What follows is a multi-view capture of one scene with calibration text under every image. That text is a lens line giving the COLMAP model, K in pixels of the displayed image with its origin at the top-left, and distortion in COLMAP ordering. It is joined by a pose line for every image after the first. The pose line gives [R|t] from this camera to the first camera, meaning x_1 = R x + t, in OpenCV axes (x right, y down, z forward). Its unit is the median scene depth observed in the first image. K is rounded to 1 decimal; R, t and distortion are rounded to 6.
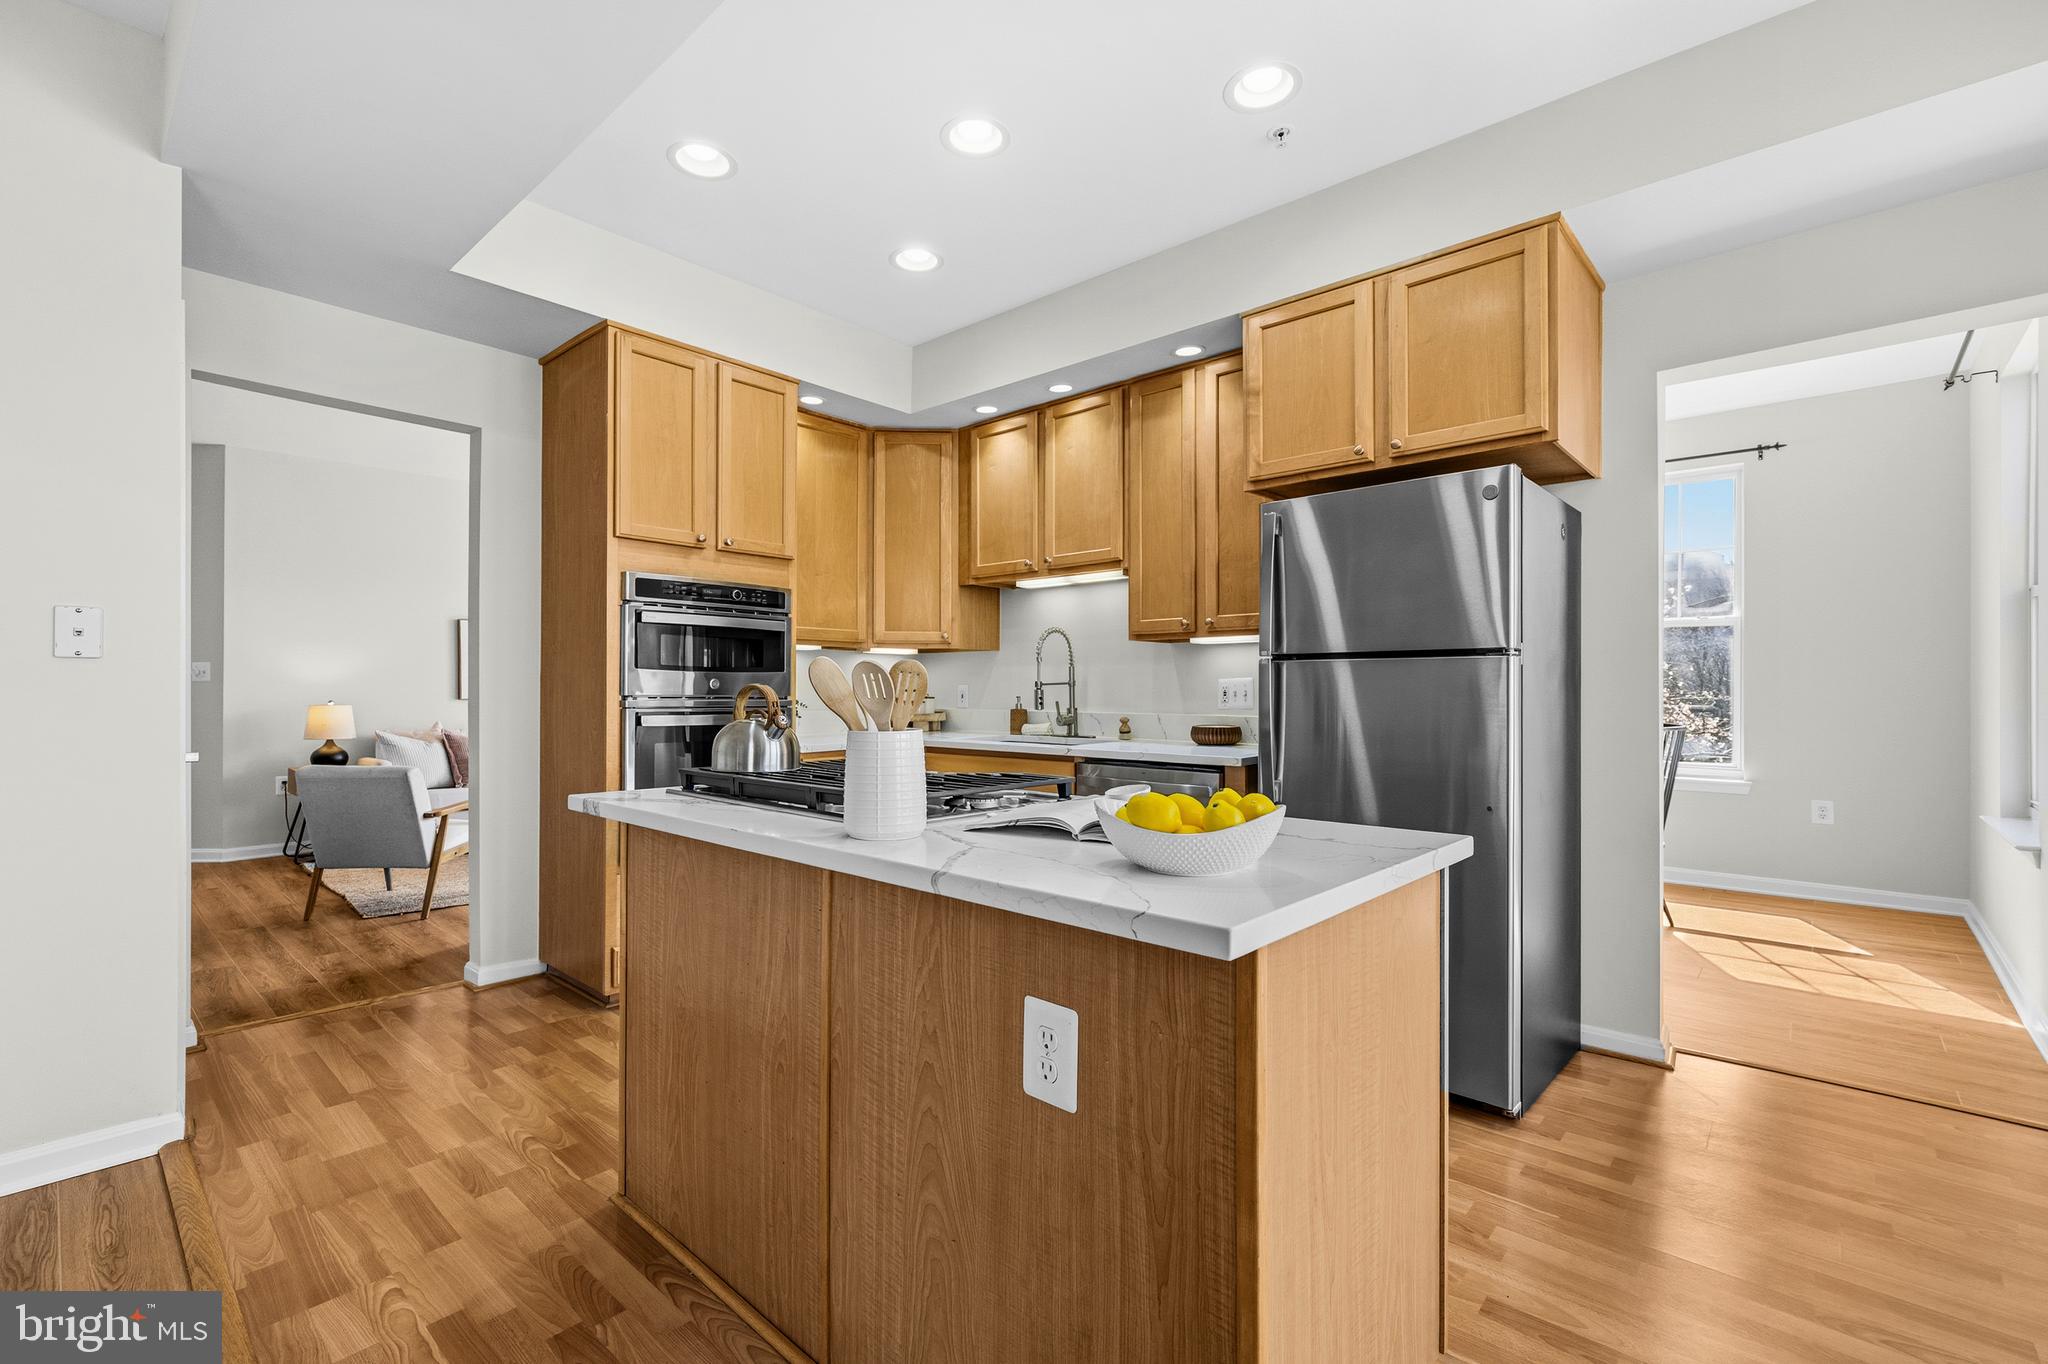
lens RADIAL K [[899.4, 0, 1024.6], [0, 899.4, 674.9], [0, 0, 1]] dist [-0.001278, 0.000444]
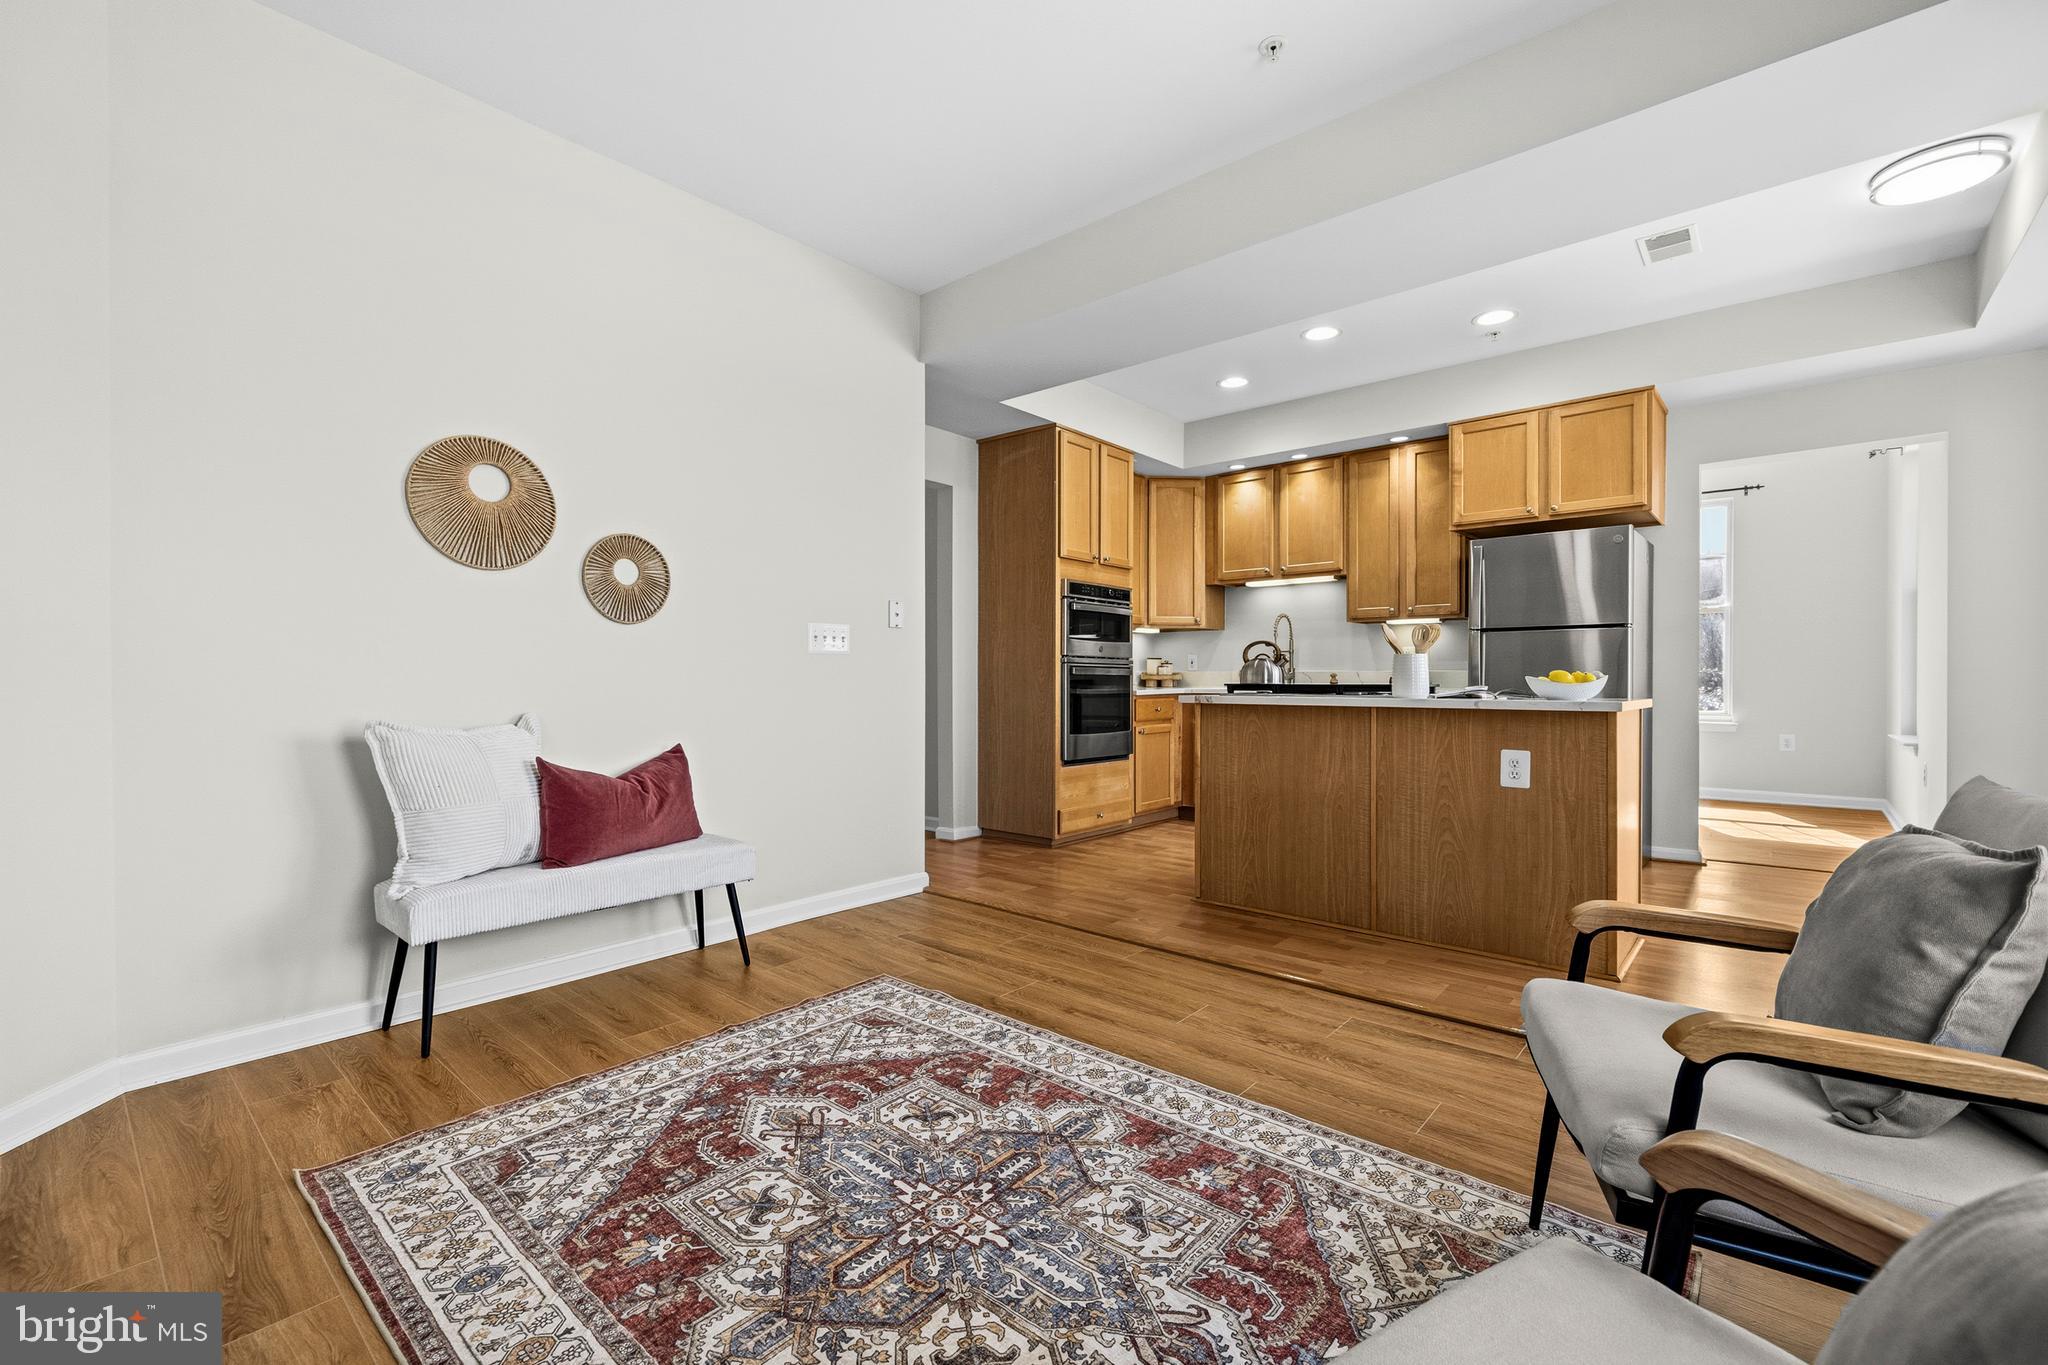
lens RADIAL K [[899.4, 0, 1018.0], [0, 899.4, 674.5], [0, 0, 1]] dist [-0.001278, 0.000444]
pose [[0.999743, -0.001582, 0.022623, -0.531089], [0.001342, 0.999943, 0.010589, 0.037787], [-0.022638, -0.010556, 0.999688, -0.577608]]
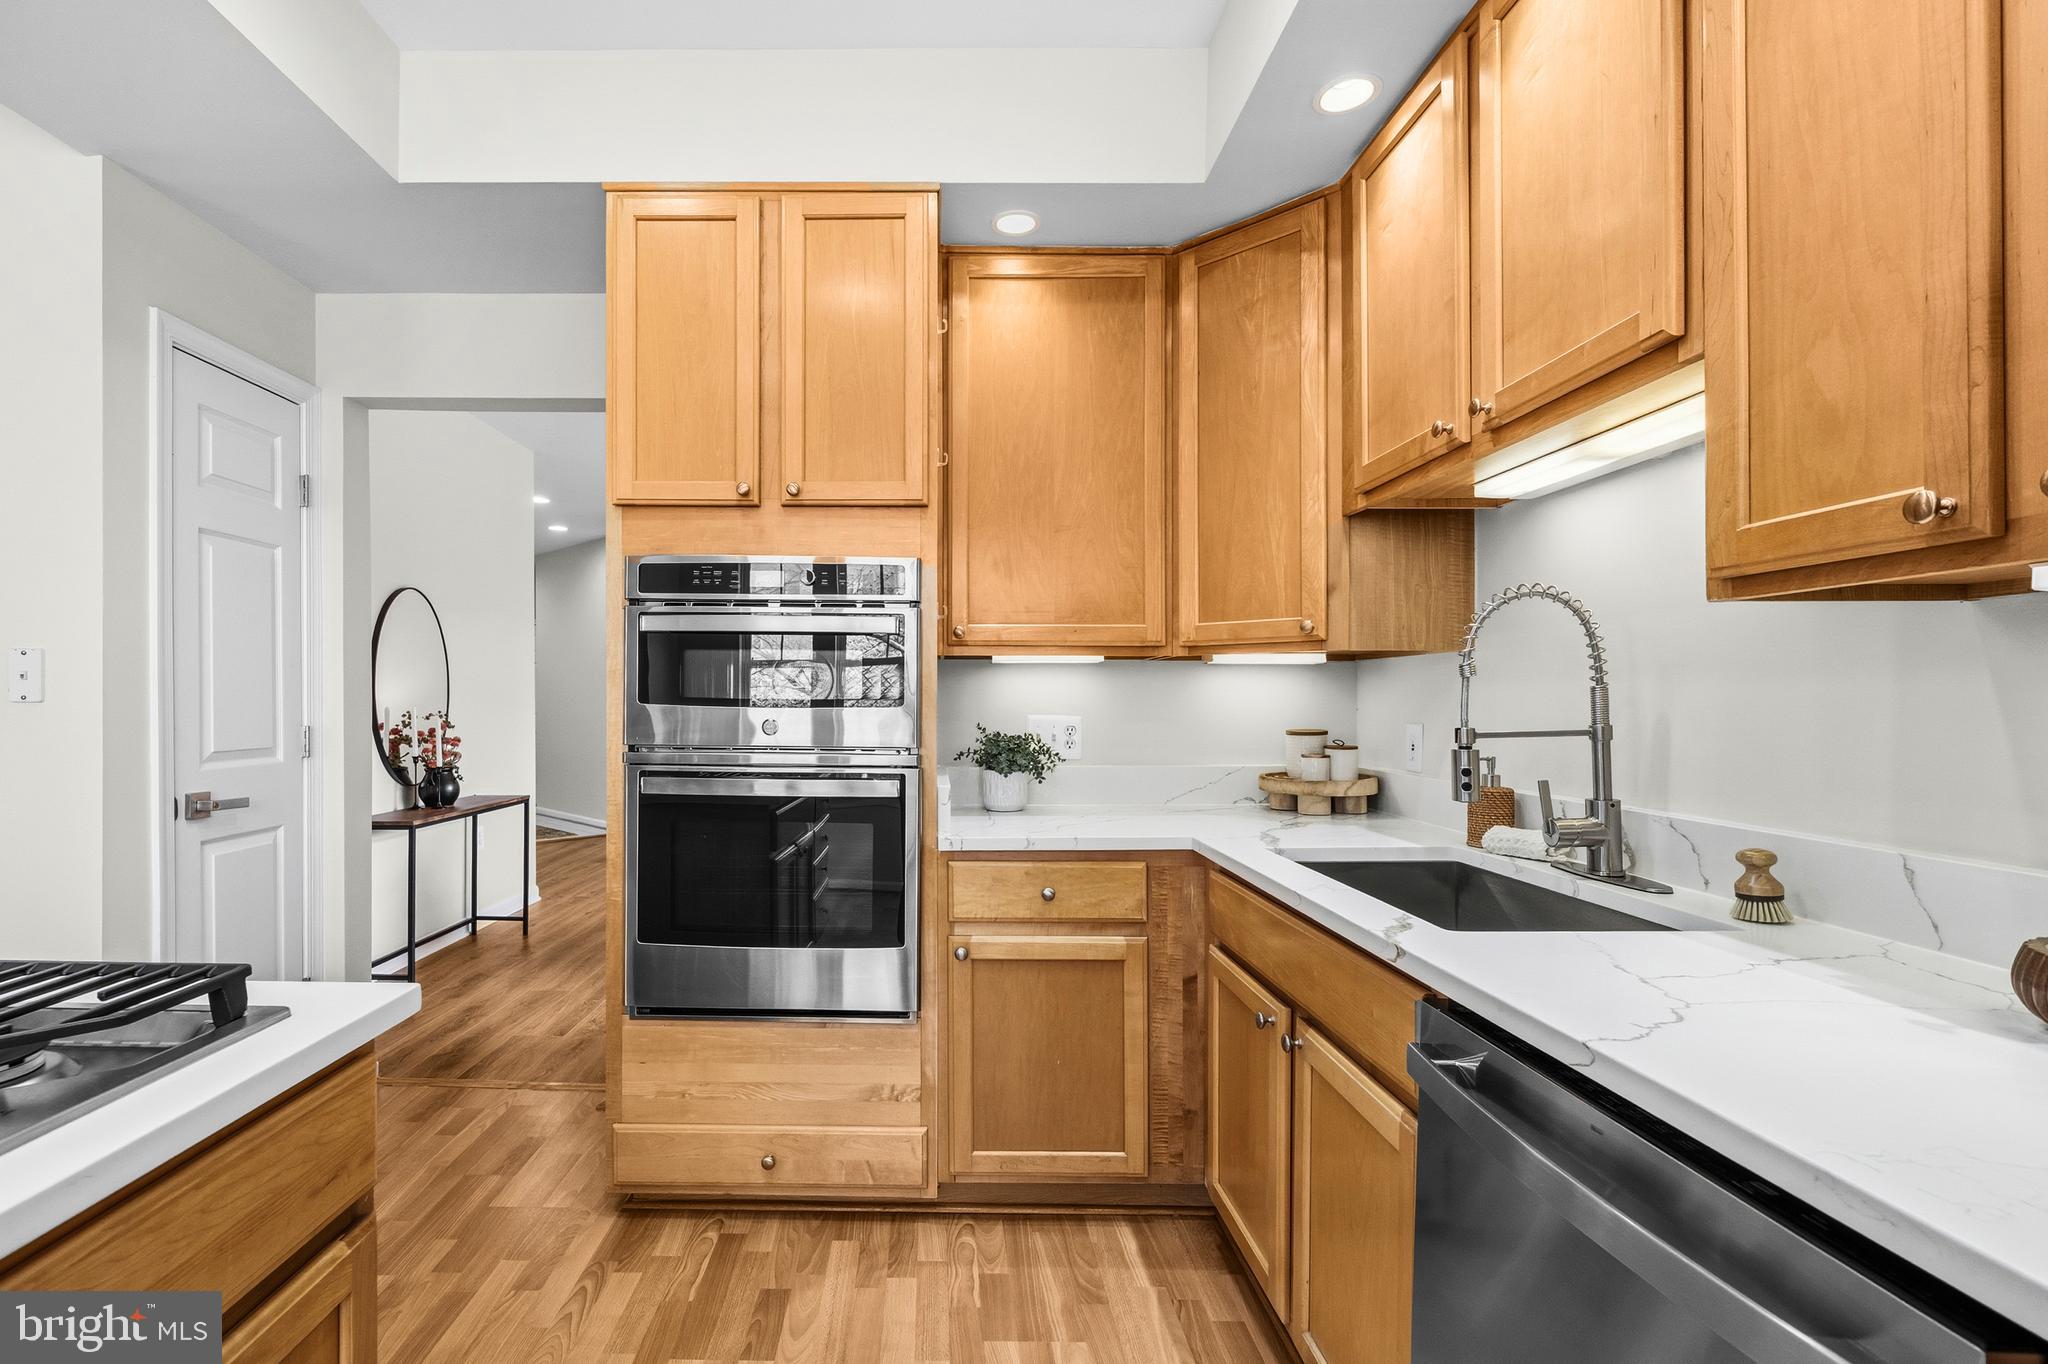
lens RADIAL K [[899.4, 0, 939.6], [0, 899.4, 694.0], [0, 0, 1]] dist [-0.001278, 0.000444]
pose [[0.658527, -0.006203, -0.752532, 0.184575], [0.010591, 0.999943, 0.001025, -0.011611], [0.752483, -0.008645, 0.658555, 0.692461]]
